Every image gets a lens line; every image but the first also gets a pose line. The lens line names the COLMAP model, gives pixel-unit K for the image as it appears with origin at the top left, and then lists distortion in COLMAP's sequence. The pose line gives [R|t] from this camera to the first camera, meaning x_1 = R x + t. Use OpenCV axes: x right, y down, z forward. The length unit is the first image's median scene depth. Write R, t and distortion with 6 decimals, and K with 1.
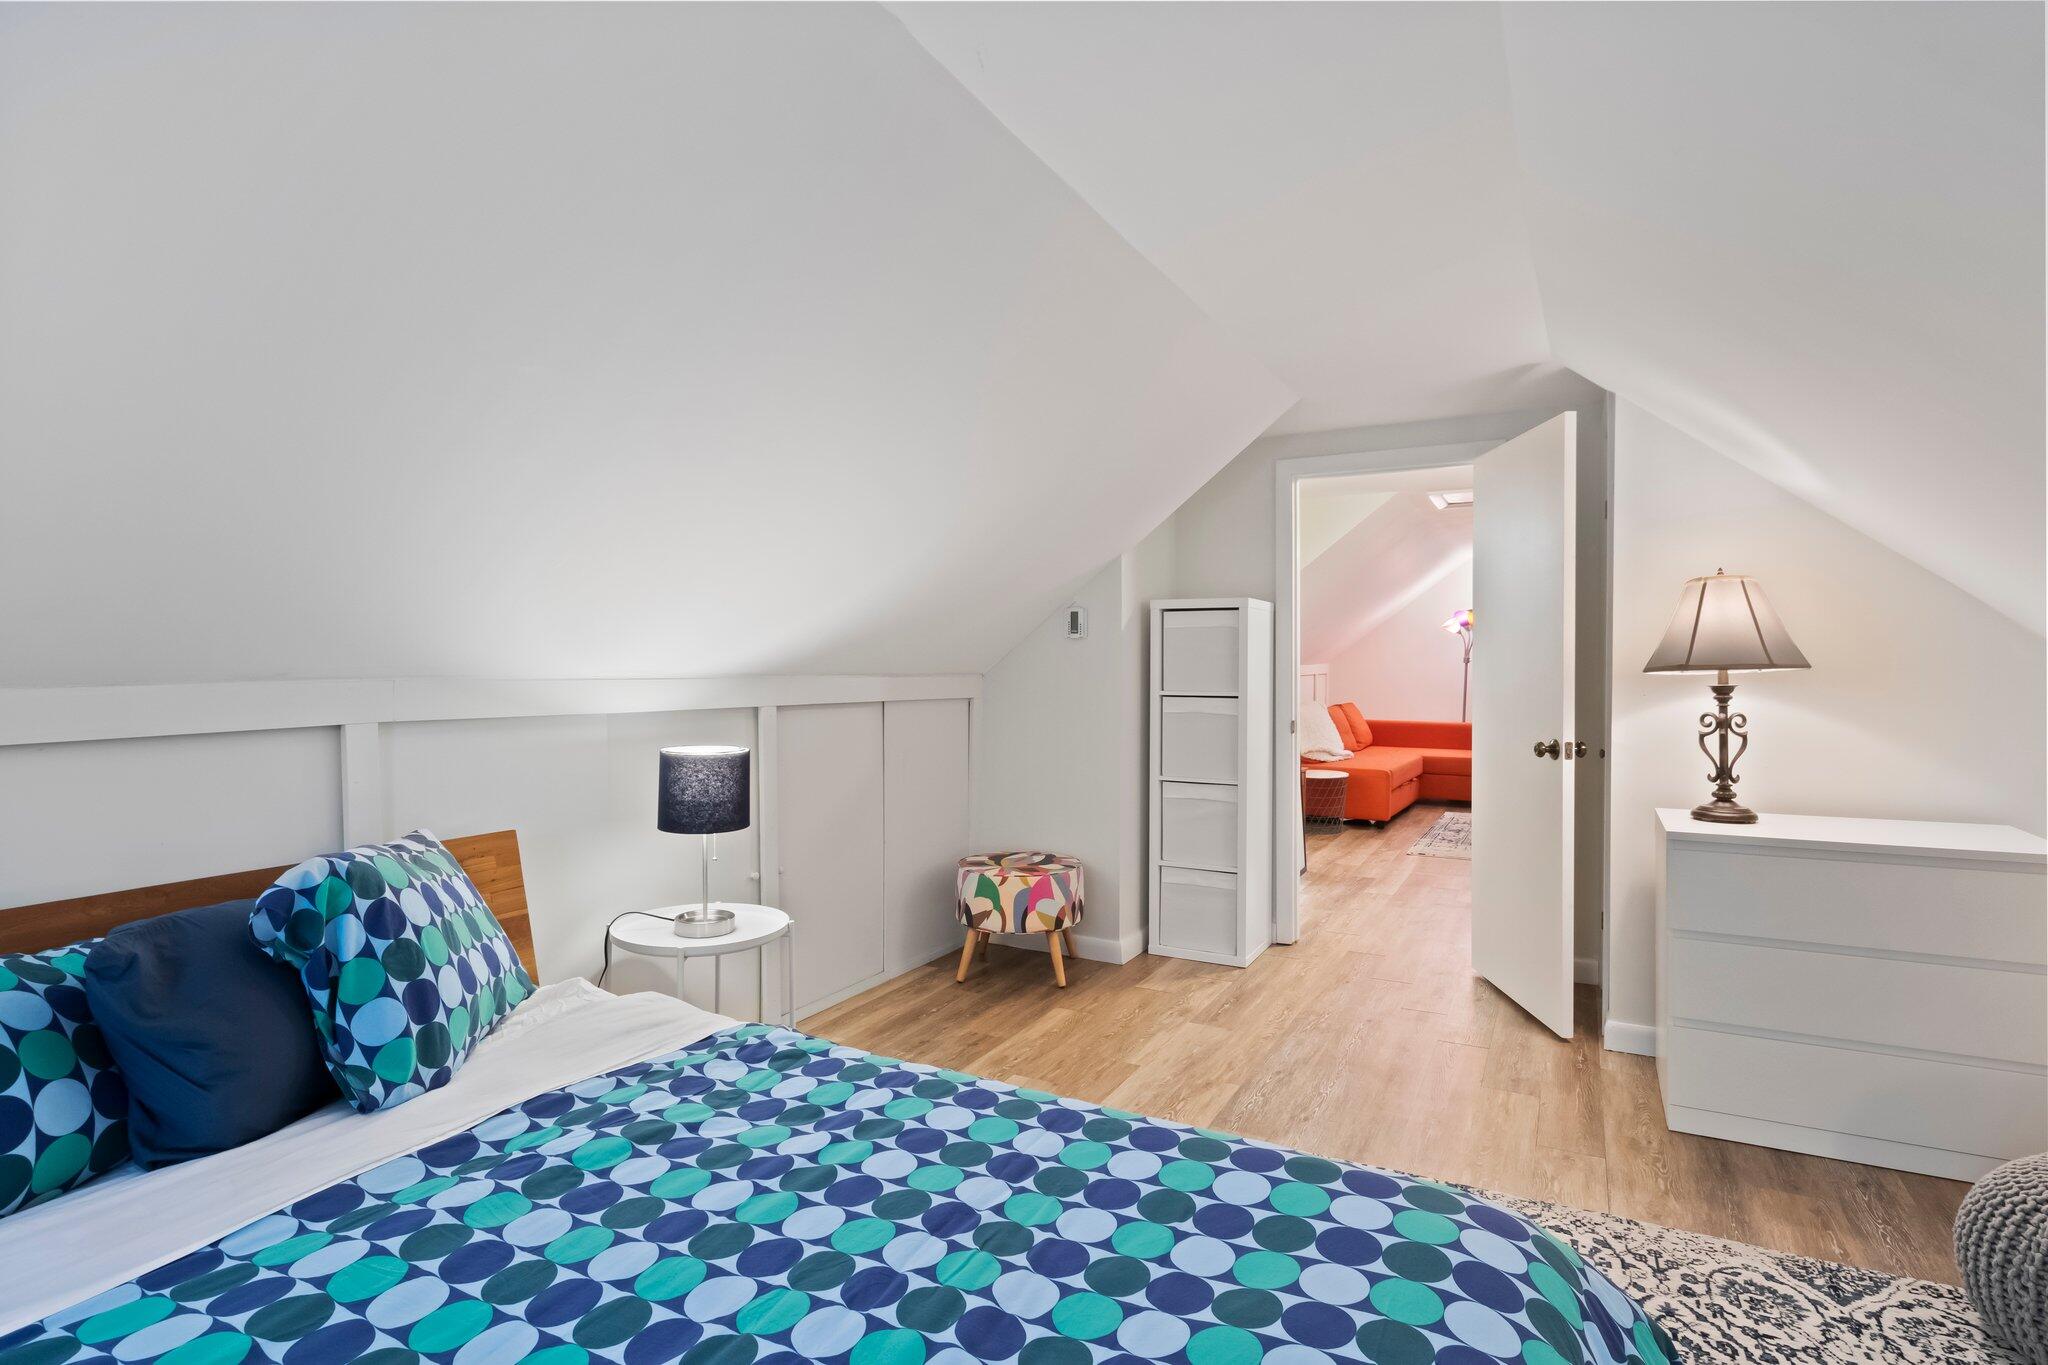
lens RADIAL K [[1020.8, 0, 1024.0], [0, 1020.8, 682.5], [0, 0, 1]] dist [-0.002678, -0.000468]
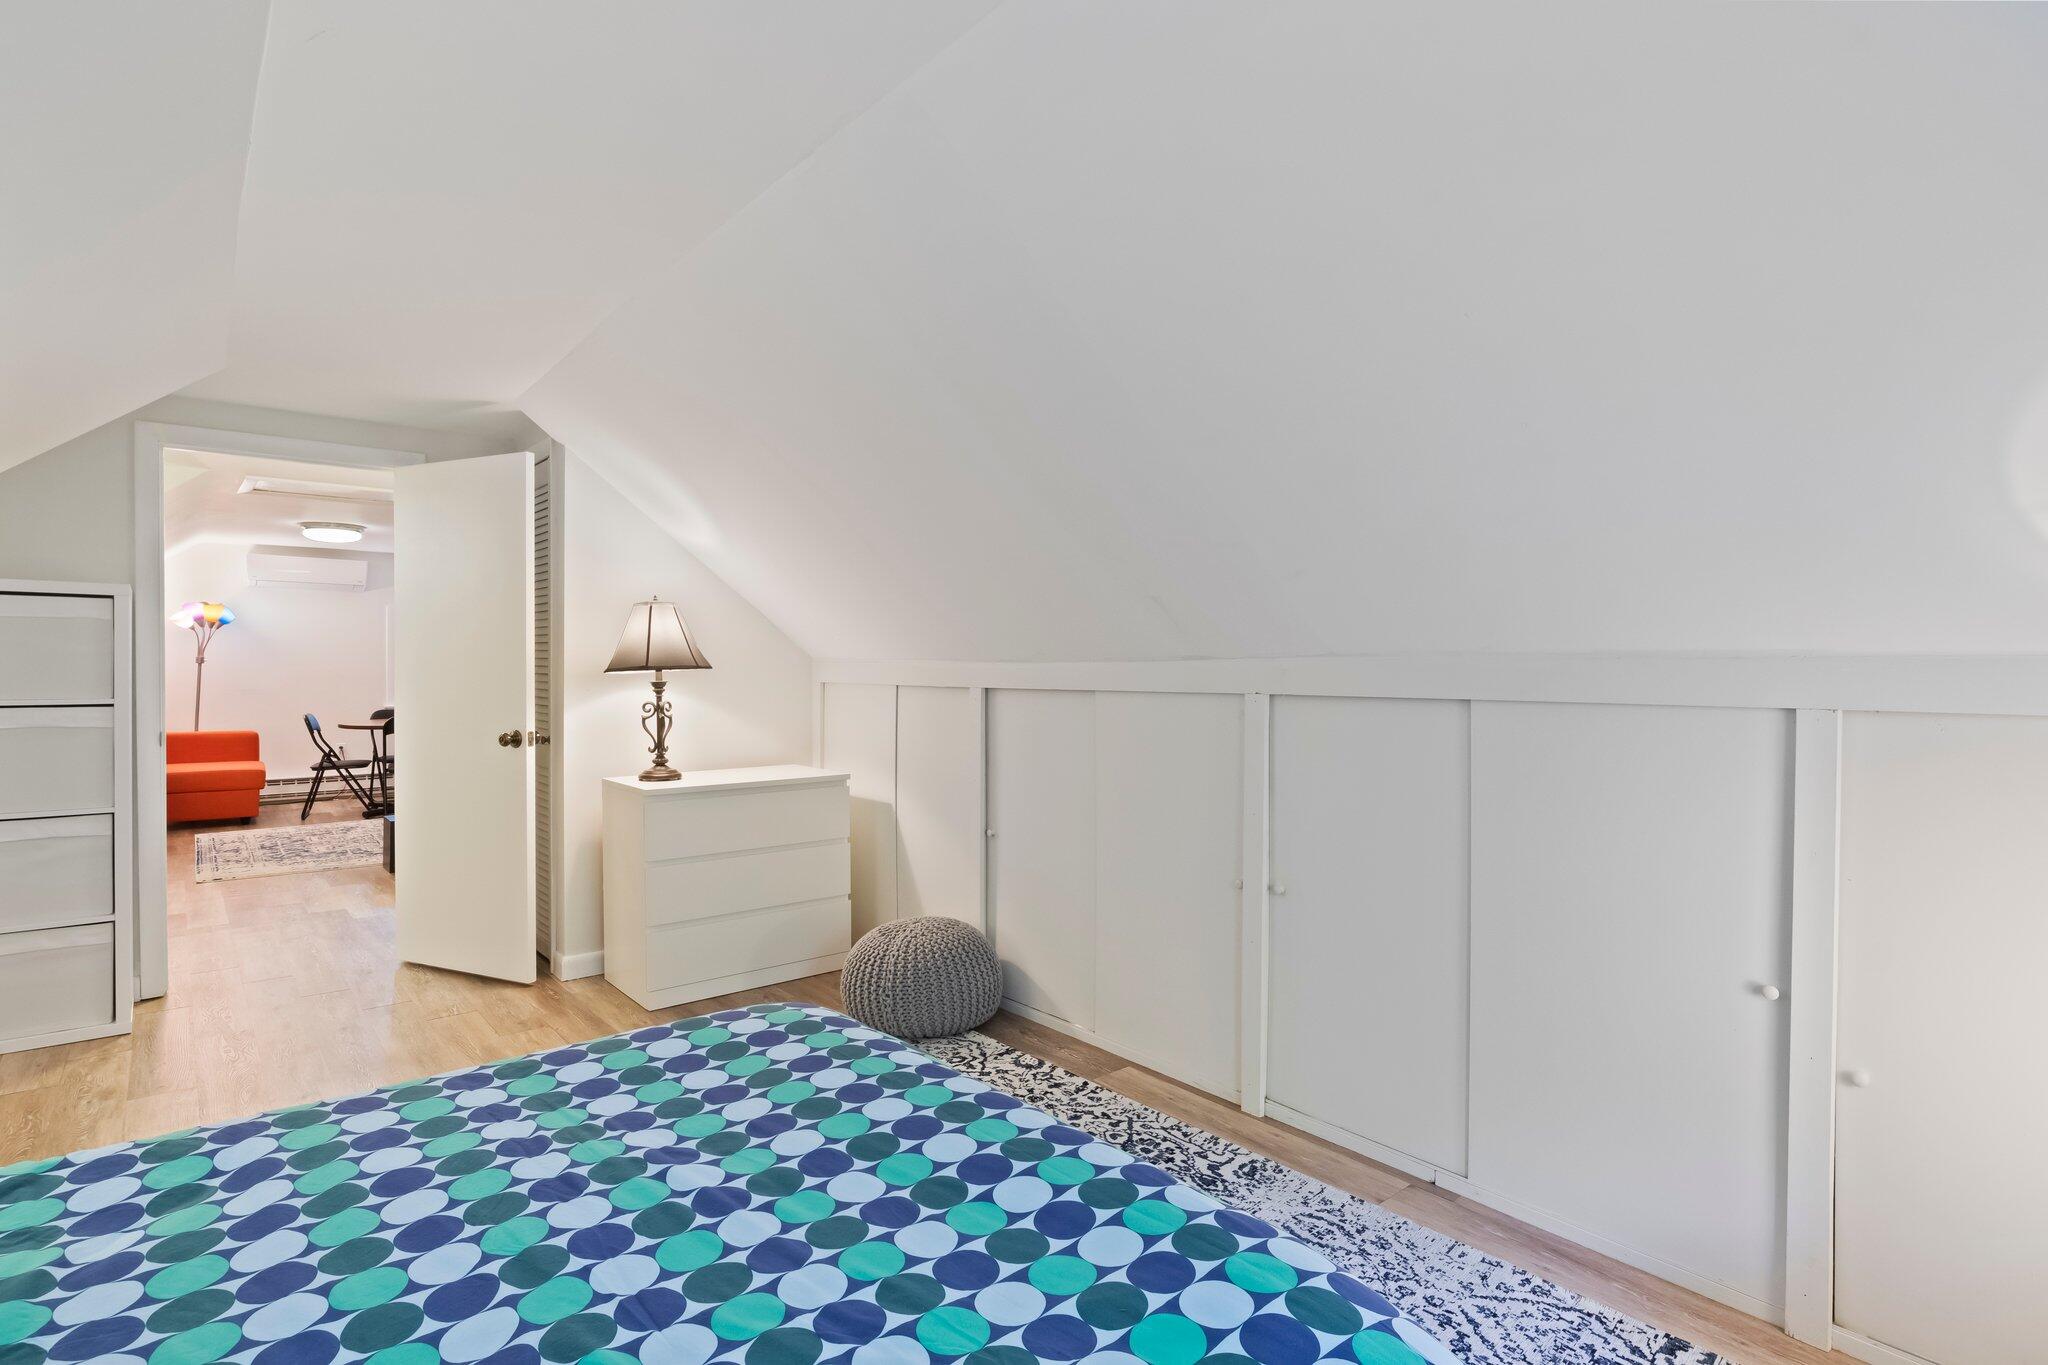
lens RADIAL K [[1024.6, 0, 1045.7], [0, 1024.6, 662.9], [0, 0, 1]] dist [-0.000728, -0.000688]
pose [[0.366121, 0.004774, 0.930555, -0.411632], [0.013976, 0.999846, -0.010628, -0.000339], [-0.930462, 0.016896, 0.365998, 0.007331]]
